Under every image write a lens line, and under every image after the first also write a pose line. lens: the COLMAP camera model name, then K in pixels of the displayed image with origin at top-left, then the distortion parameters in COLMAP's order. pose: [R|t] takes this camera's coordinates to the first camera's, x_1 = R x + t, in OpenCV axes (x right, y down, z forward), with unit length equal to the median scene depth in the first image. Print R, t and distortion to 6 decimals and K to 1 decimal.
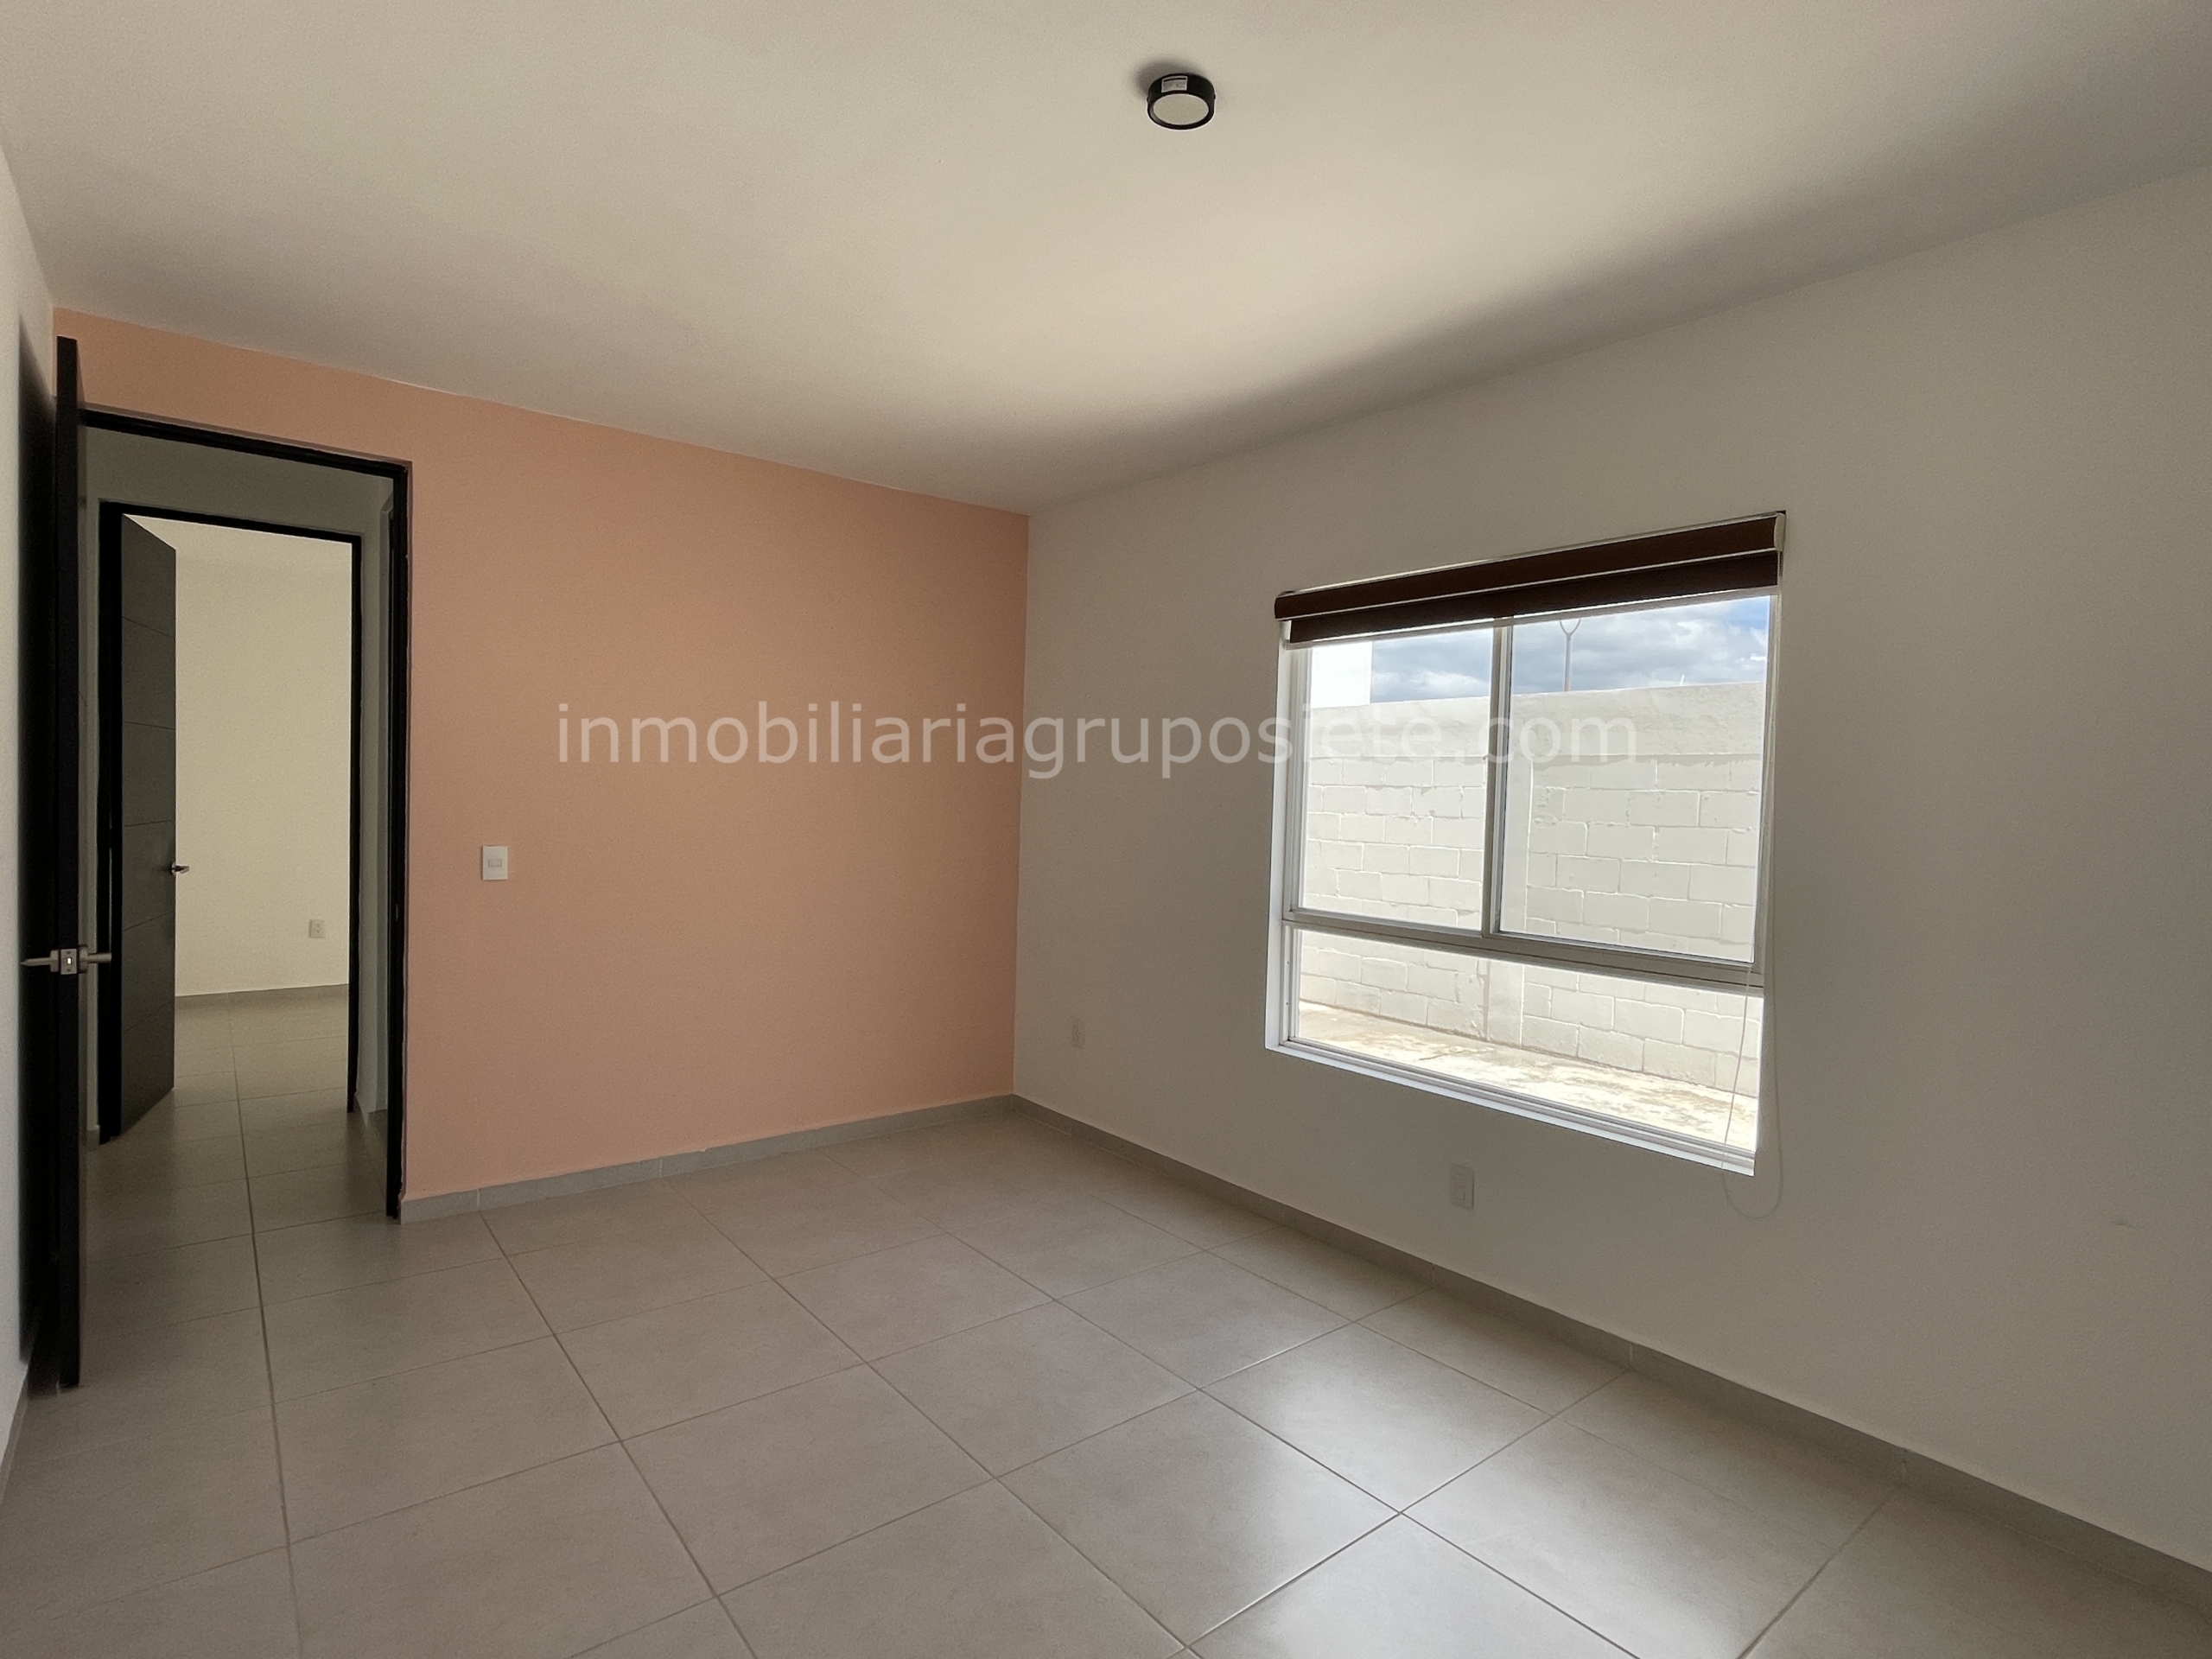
lens RADIAL K [[1104.3, 0, 1097.0], [0, 1104.3, 836.5], [0, 0, 1]] dist [-0.000359, -0.000099]
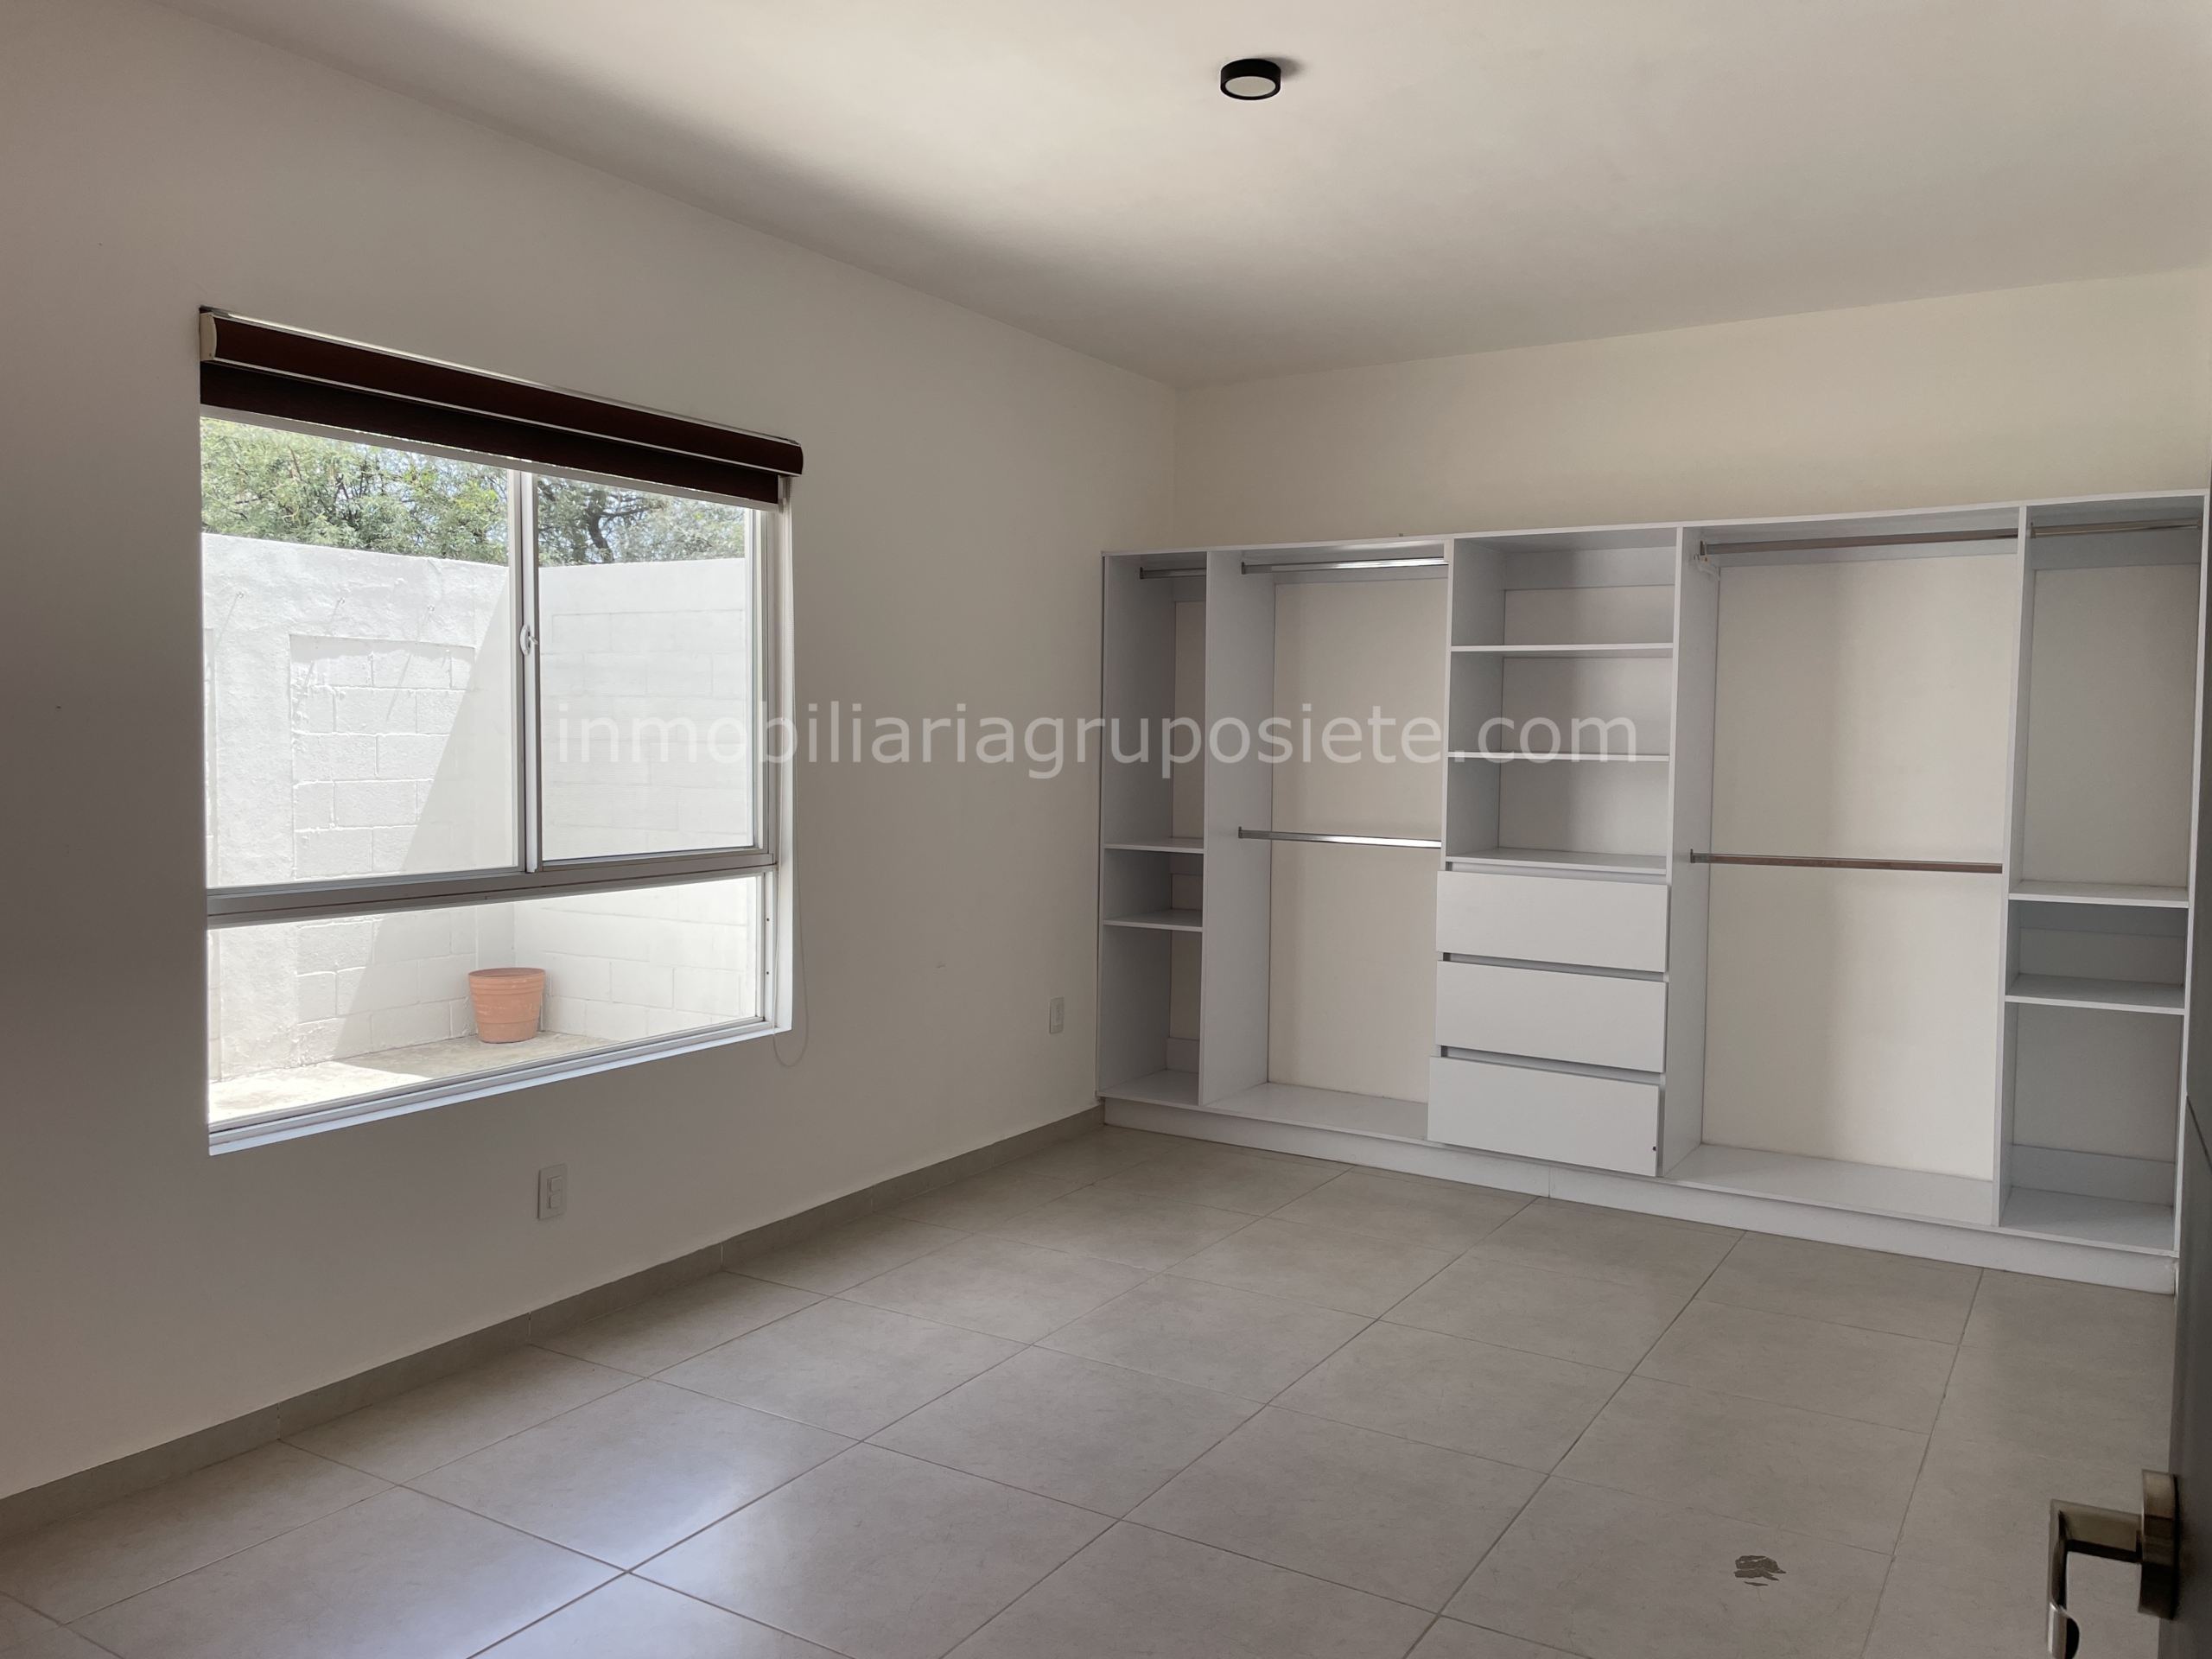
lens RADIAL K [[1677.9, 0, 1106.0], [0, 1677.9, 829.5], [0, 0, 1]] dist [-0.001809, -0.003509]
pose [[-0.349026, -0.086936, 0.933072, -0.924881], [0.012065, 0.995188, 0.097236, -0.051208], [-0.937035, 0.045196, -0.346298, 1.070403]]
